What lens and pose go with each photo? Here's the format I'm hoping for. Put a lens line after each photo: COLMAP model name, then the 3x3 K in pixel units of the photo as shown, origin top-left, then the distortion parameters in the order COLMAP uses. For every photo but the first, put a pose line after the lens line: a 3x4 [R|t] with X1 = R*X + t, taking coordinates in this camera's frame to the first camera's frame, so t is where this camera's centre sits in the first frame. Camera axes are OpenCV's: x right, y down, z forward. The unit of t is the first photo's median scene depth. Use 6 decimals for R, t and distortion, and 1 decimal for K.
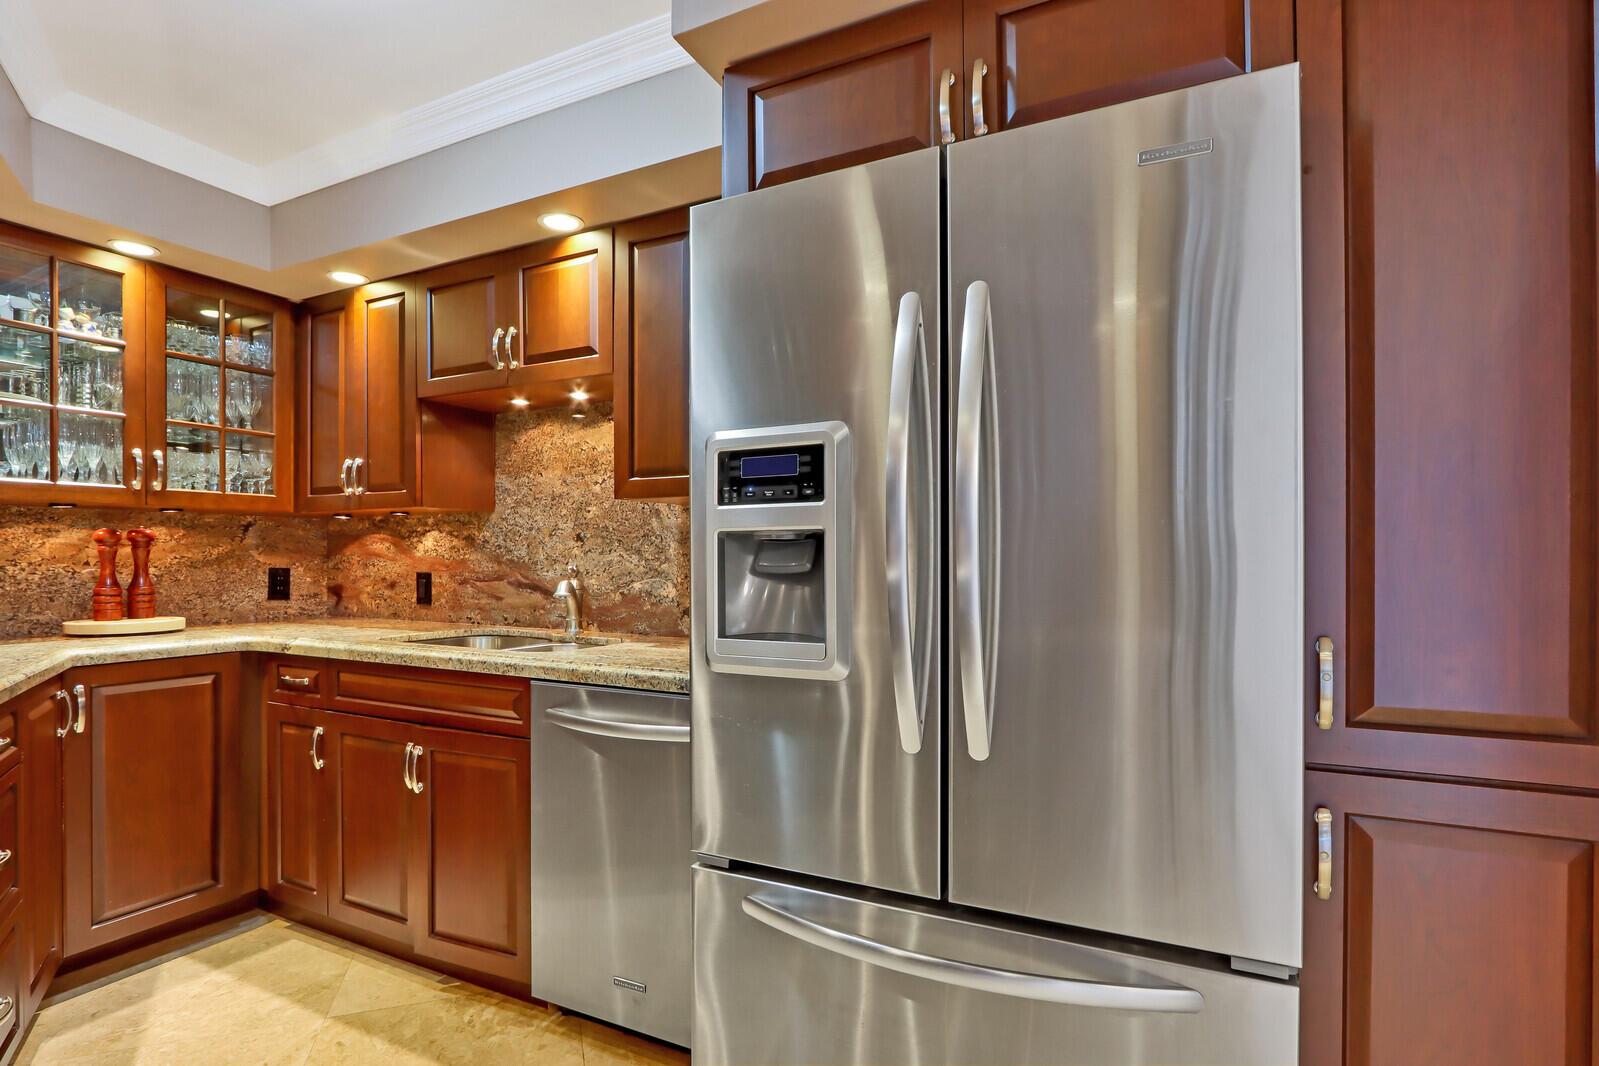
lens RADIAL K [[754.1, 0, 799.7], [0, 754.1, 560.3], [0, 0, 1]] dist [0.001075, -0.000311]
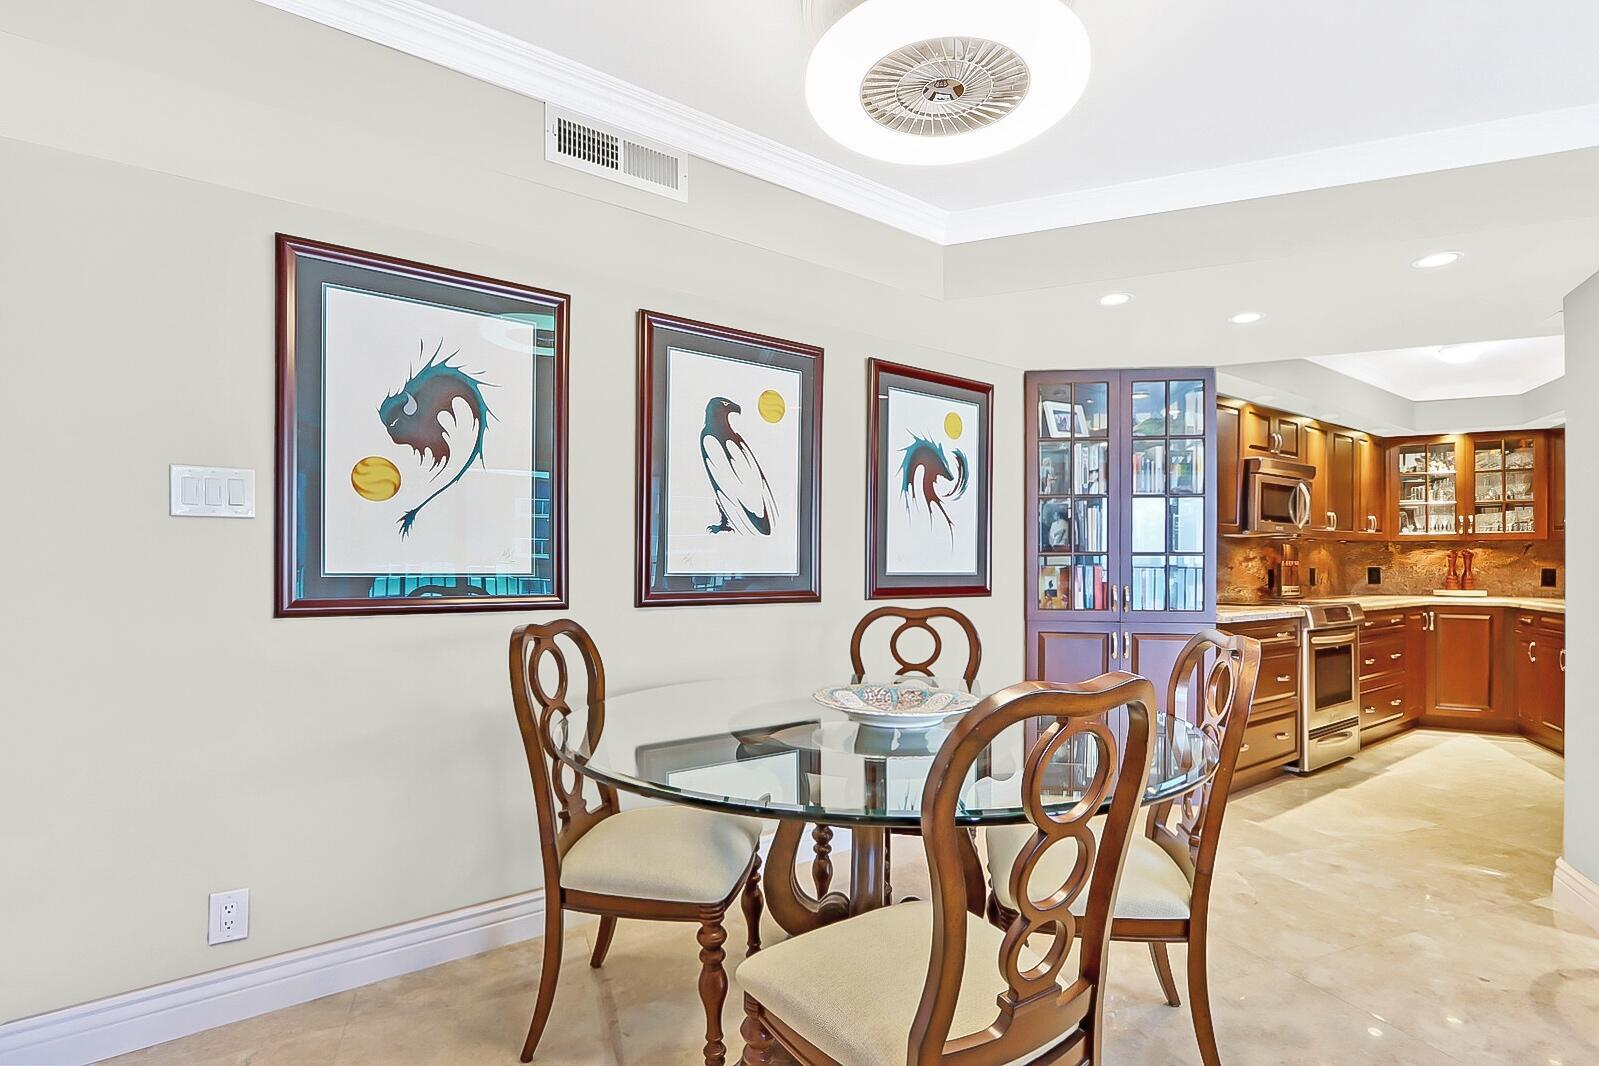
lens RADIAL K [[754.1, 0, 799.7], [0, 754.1, 560.3], [0, 0, 1]] dist [0.001075, -0.000311]
pose [[0.004081, -0.007811, -0.999961, 1.388750], [-0.001972, 0.999967, -0.007819, 0.009112], [0.999990, 0.002004, 0.004065, -1.008112]]
